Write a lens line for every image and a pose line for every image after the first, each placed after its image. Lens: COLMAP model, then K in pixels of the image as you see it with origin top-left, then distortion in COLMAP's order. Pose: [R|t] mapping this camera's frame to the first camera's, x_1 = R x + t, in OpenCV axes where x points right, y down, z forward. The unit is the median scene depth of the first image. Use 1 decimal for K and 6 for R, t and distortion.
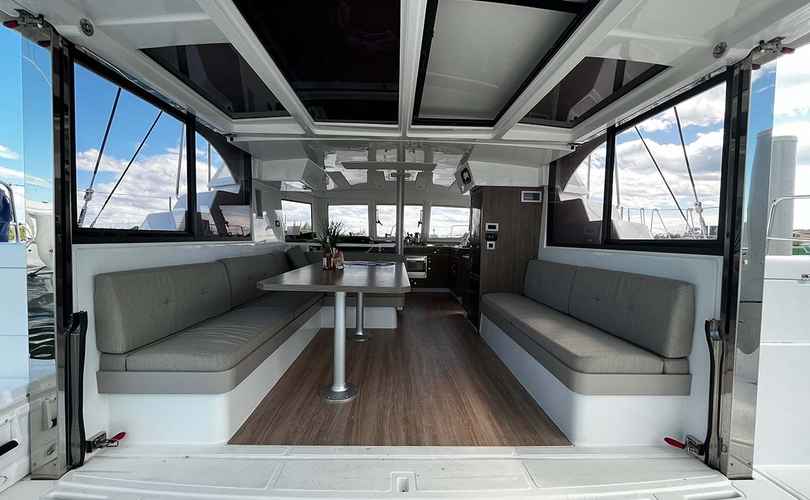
lens RADIAL K [[341.4, 0, 401.2], [0, 341.4, 251.5], [0, 0, 1]] dist [-0.000916, -0.000230]
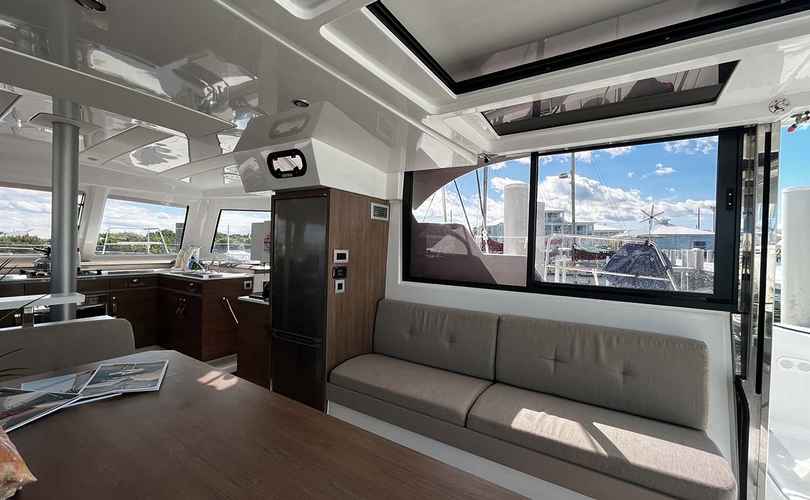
lens RADIAL K [[341.4, 0, 410.2], [0, 341.4, 252.7], [0, 0, 1]] dist [-0.000916, -0.000230]
pose [[0.581255, -0.015972, 0.813565, -0.173324], [0.014287, 0.999854, 0.009422, -0.086278], [-0.813596, 0.006146, 0.581398, 0.563257]]
